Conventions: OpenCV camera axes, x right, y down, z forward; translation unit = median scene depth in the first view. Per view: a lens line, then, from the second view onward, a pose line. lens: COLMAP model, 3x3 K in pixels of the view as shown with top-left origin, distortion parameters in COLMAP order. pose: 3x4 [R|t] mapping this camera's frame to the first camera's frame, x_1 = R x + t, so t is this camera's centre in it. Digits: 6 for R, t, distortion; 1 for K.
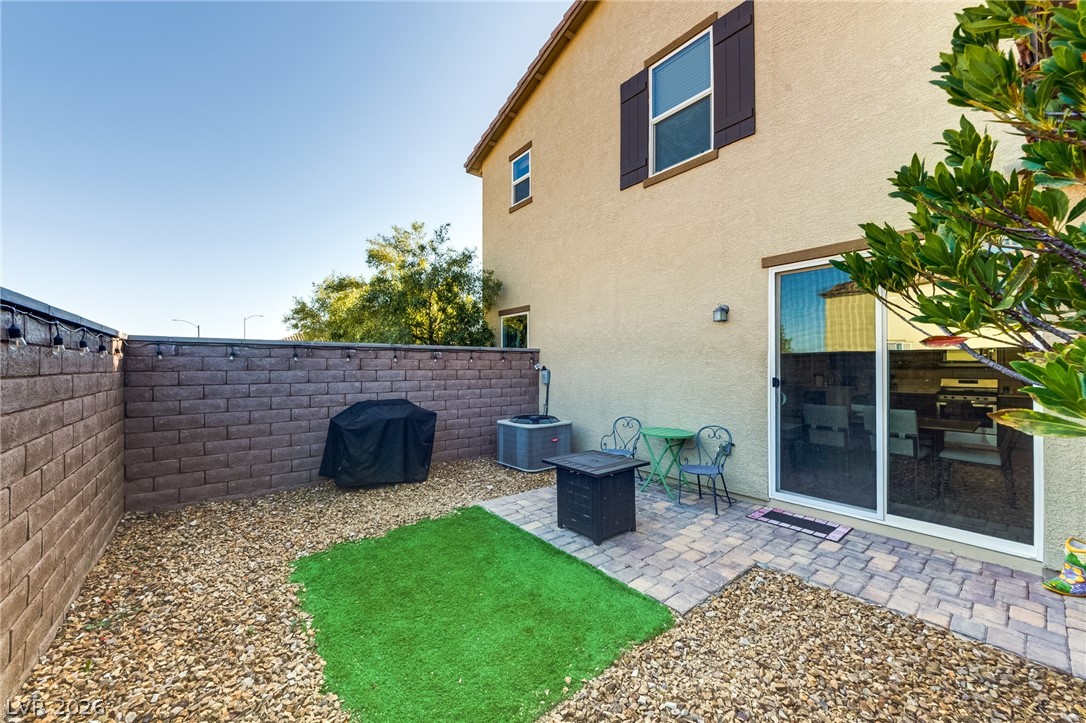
lens RADIAL K [[392.1, 0, 536.1], [0, 392.1, 376.5], [0, 0, 1]] dist [0.000360, 0.000013]
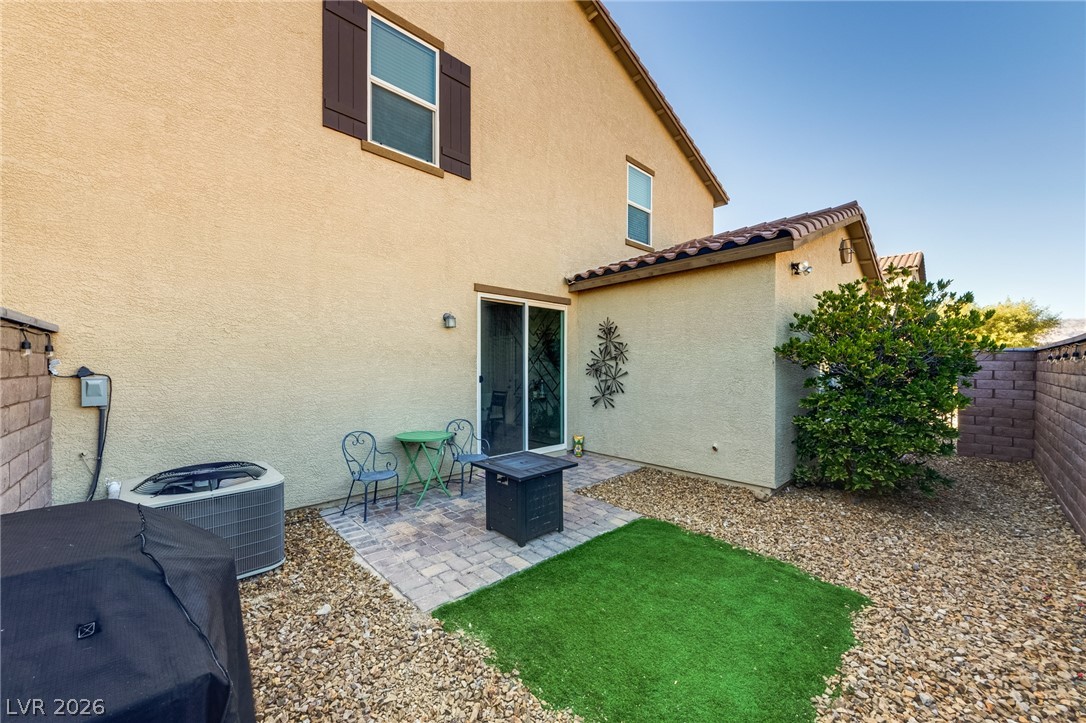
lens RADIAL K [[392.1, 0, 536.1], [0, 392.1, 376.5], [0, 0, 1]] dist [0.000360, 0.000013]
pose [[-0.037435, -0.036137, 0.998645, -0.669132], [0.016782, 0.999182, 0.036786, -0.036407], [-0.999158, 0.018137, -0.036798, 0.790655]]
